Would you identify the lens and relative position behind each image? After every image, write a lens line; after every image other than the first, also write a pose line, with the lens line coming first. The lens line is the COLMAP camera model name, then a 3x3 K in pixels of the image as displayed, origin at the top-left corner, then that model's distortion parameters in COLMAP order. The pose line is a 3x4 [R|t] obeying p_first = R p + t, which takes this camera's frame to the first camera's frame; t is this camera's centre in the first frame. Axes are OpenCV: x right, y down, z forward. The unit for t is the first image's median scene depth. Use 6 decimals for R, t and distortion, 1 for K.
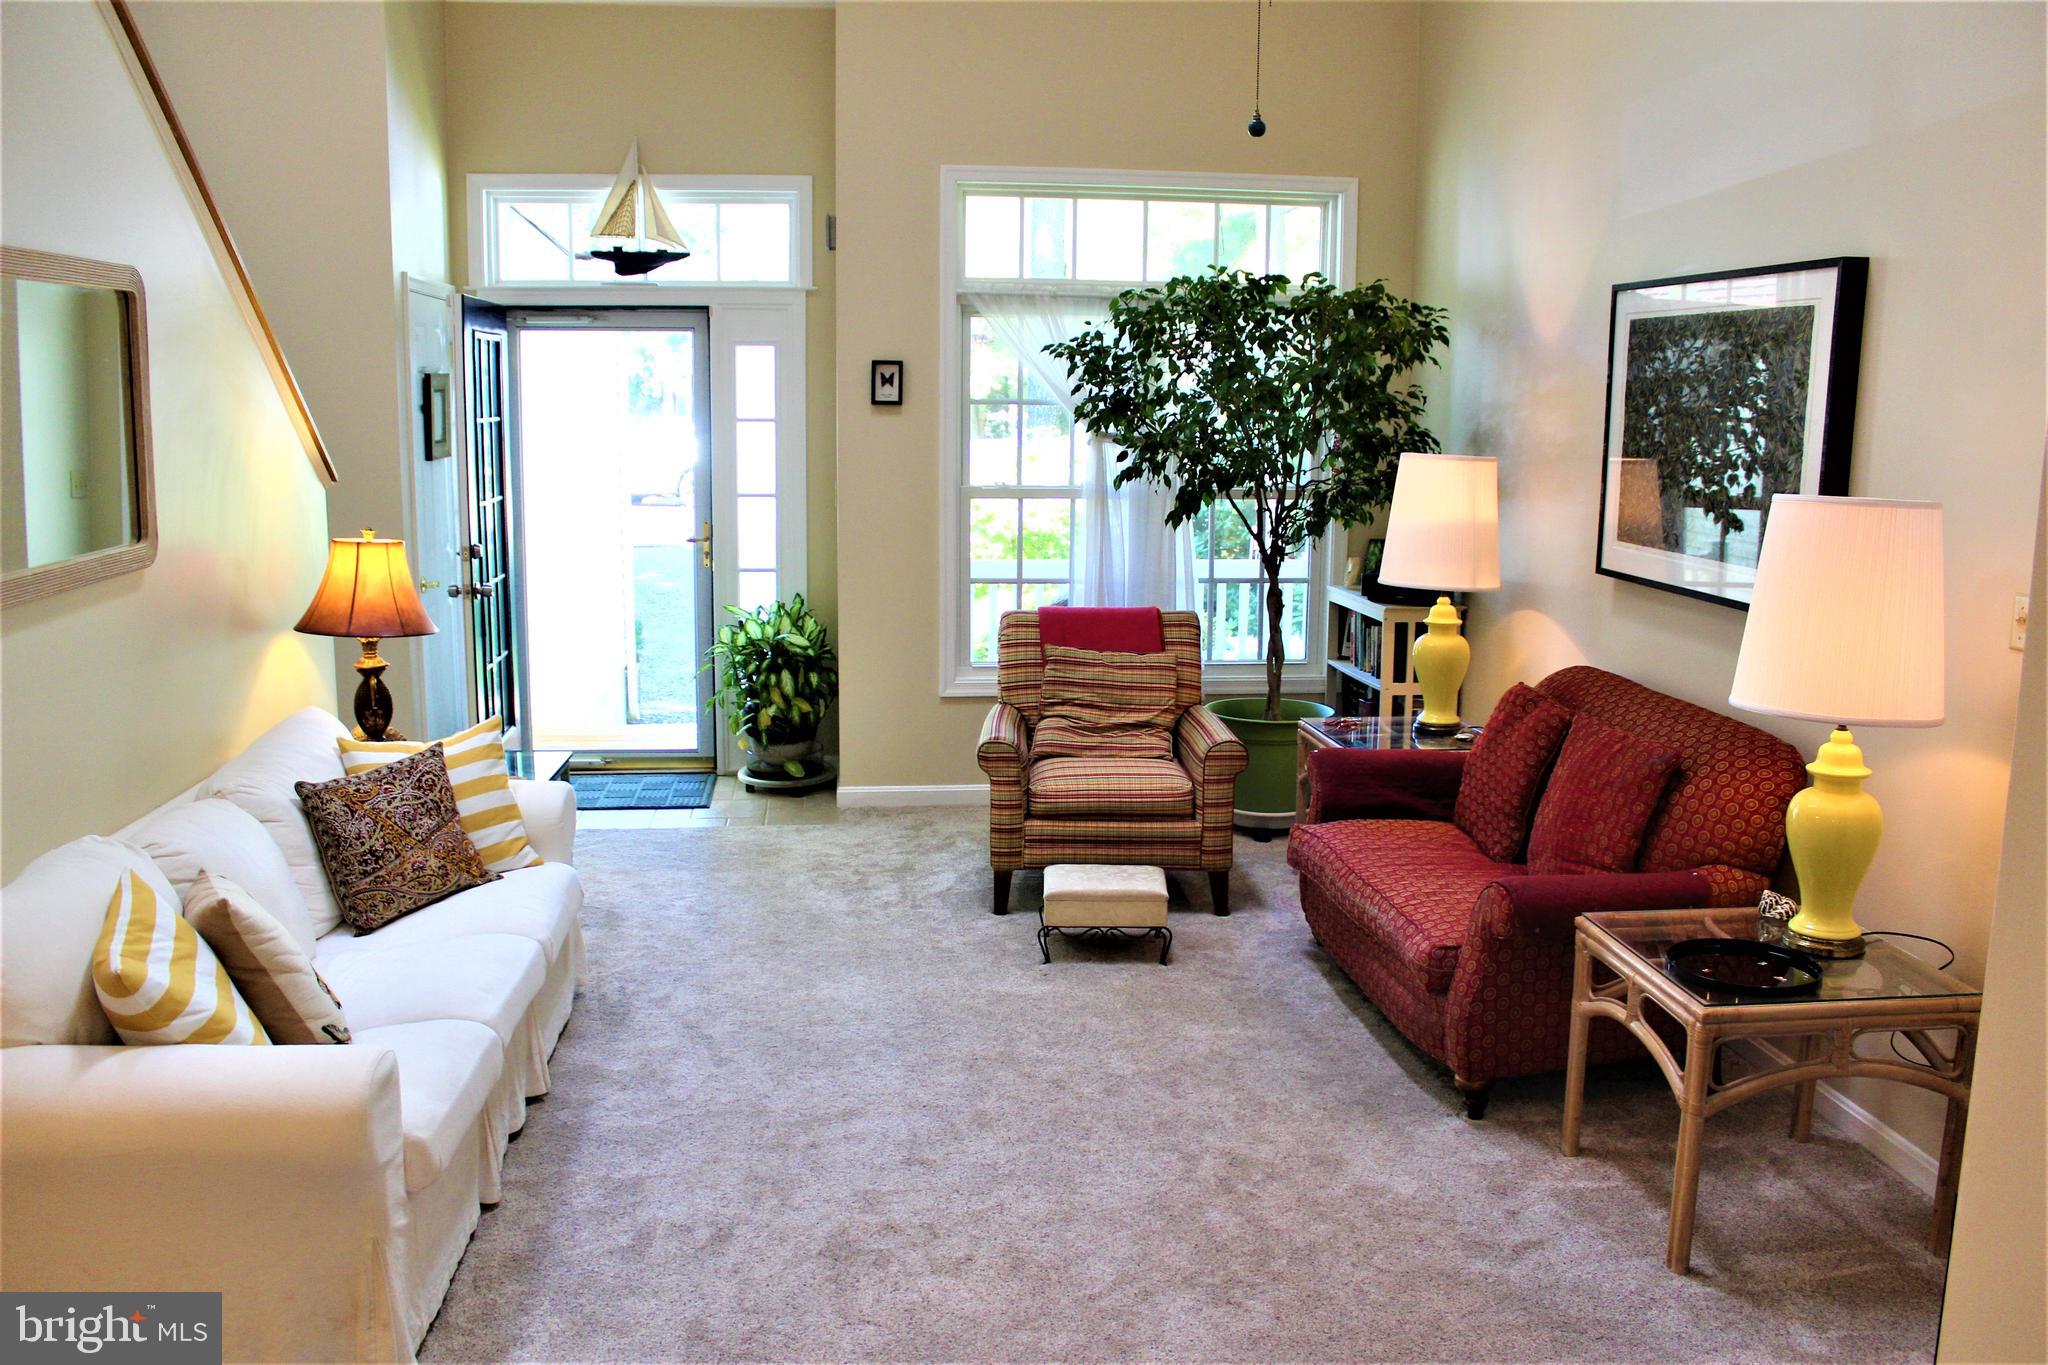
lens RADIAL K [[1708.3, 0, 1026.4], [0, 1708.3, 702.5], [0, 0, 1]] dist [-0.159717, 0.164334]
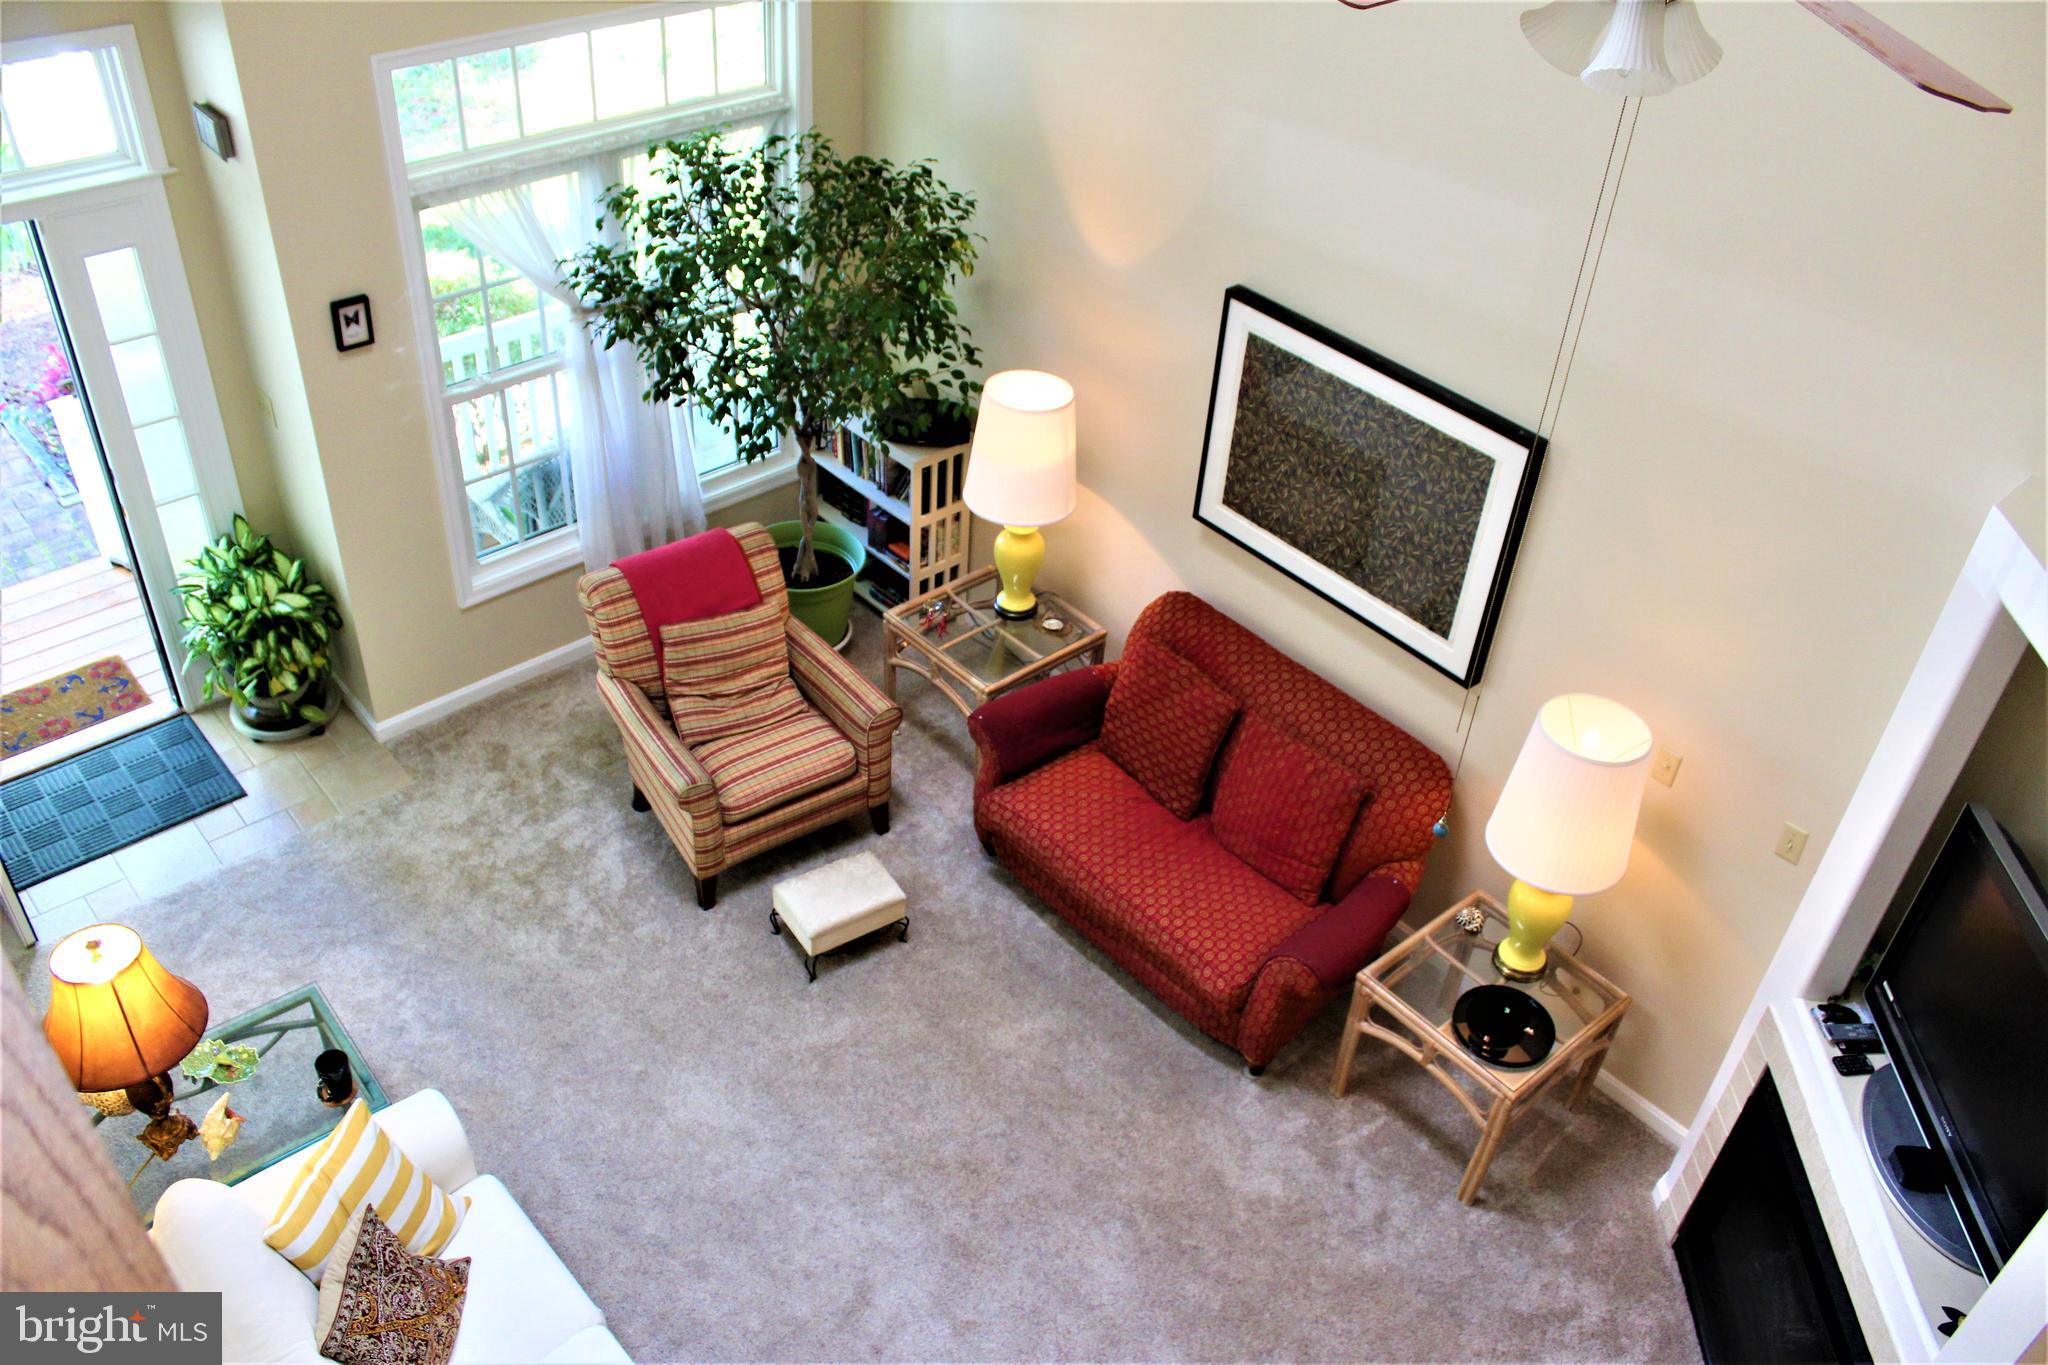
lens RADIAL K [[1708.3, 0, 1026.4], [0, 1708.3, 702.5], [0, 0, 1]] dist [-0.159717, 0.164334]
pose [[0.817016, -0.325590, 0.475895, -0.304366], [0.048502, 0.861205, 0.505938, -0.495016], [-0.574571, -0.390278, 0.719410, 0.164270]]
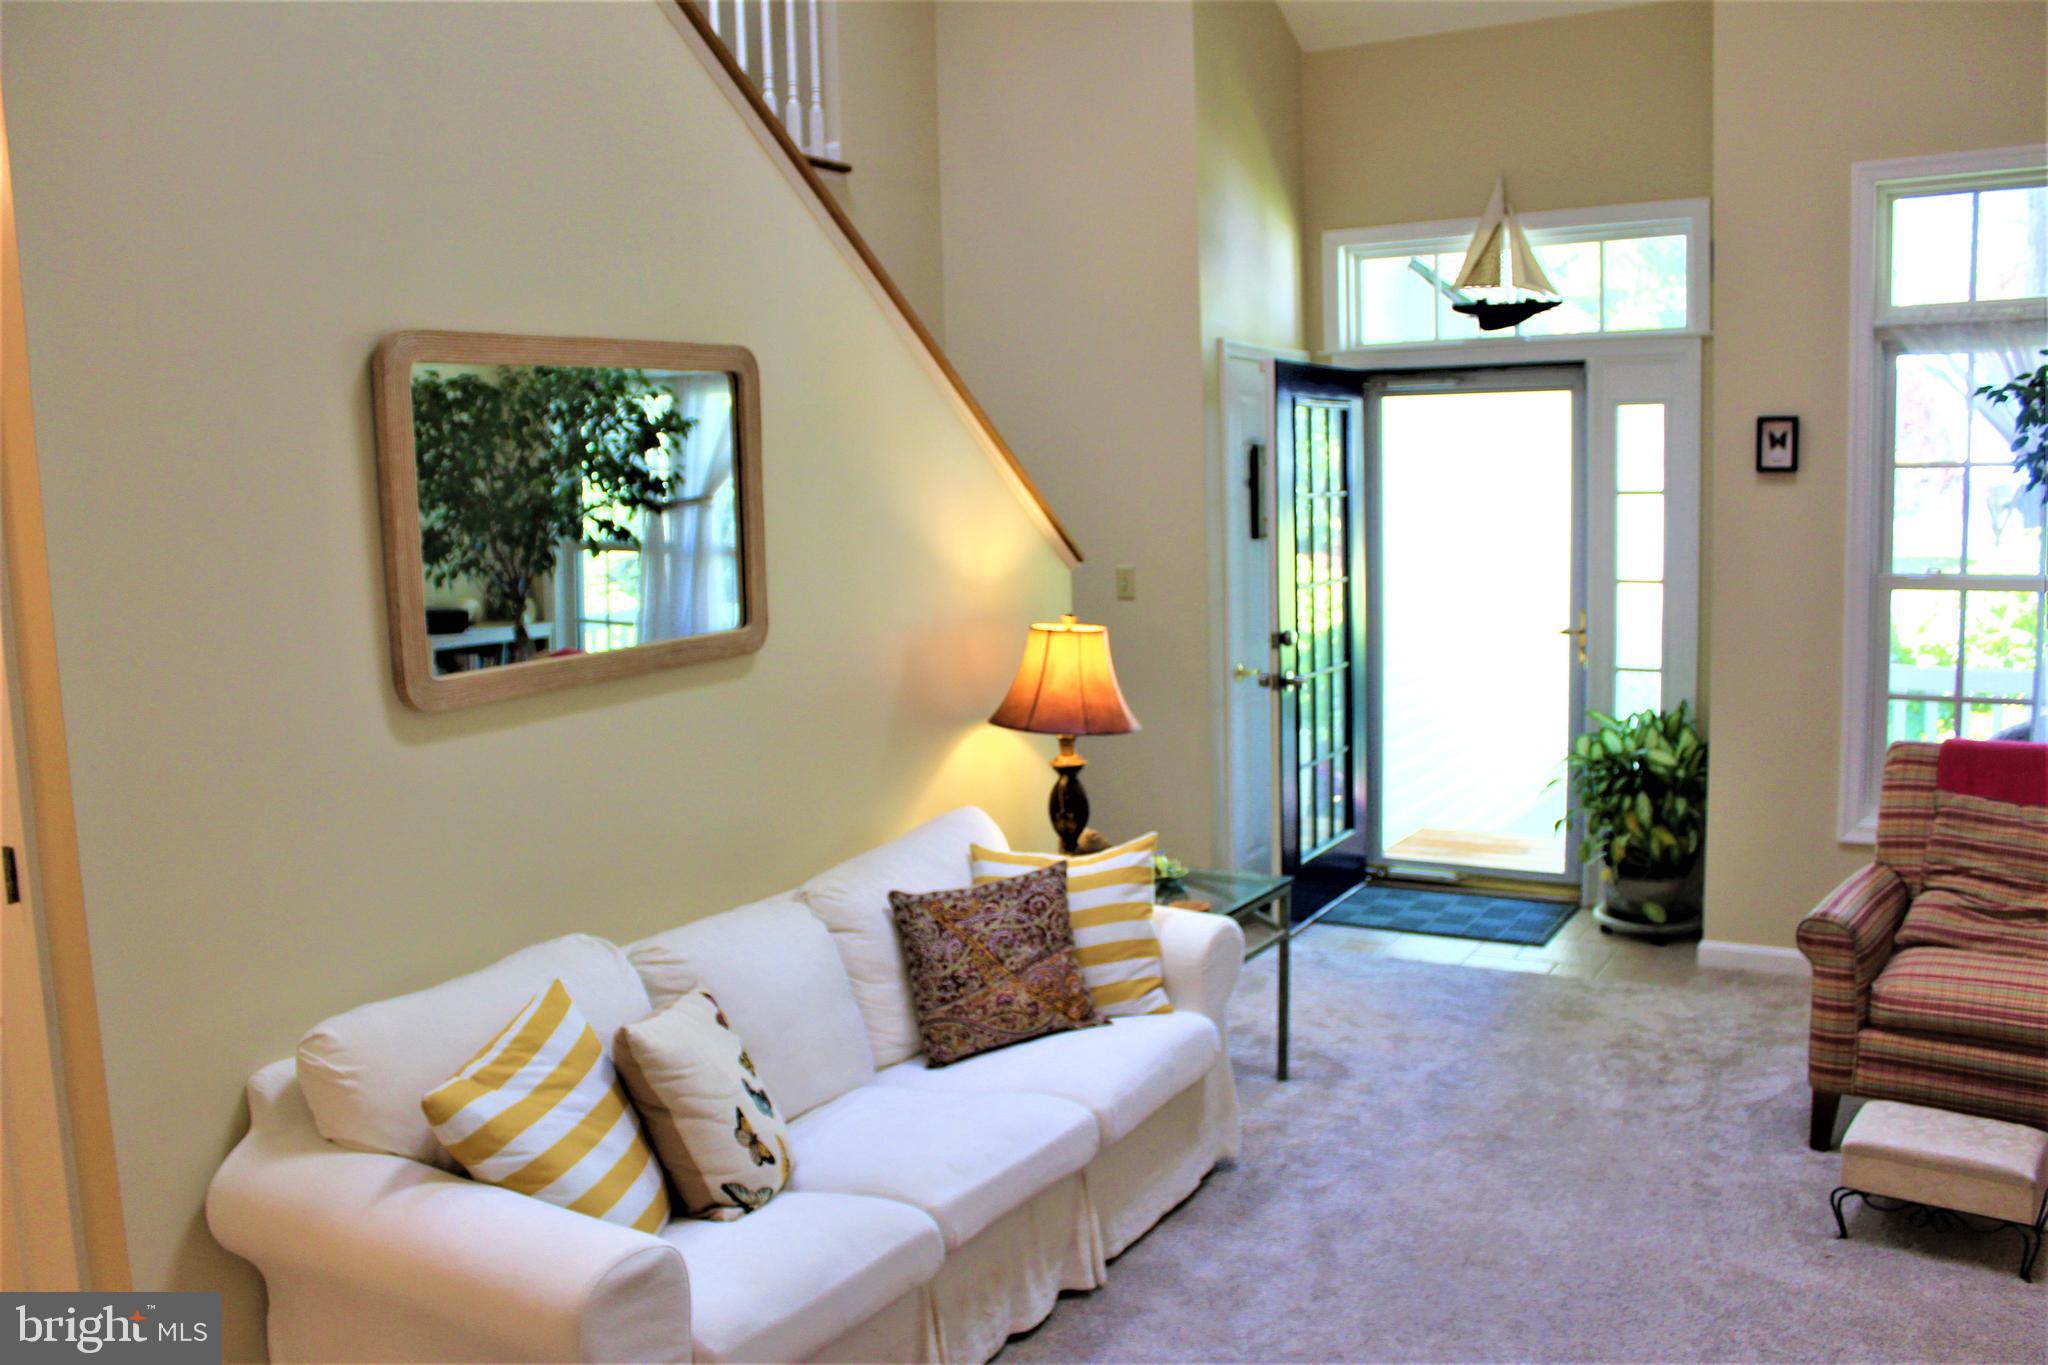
lens RADIAL K [[1708.3, 0, 1026.4], [0, 1708.3, 702.5], [0, 0, 1]] dist [-0.159717, 0.164334]
pose [[0.802029, 0.047096, -0.595425, 0.122475], [-0.073492, 0.997093, -0.020126, -0.029390], [0.592747, 0.059901, 0.803158, 0.195862]]
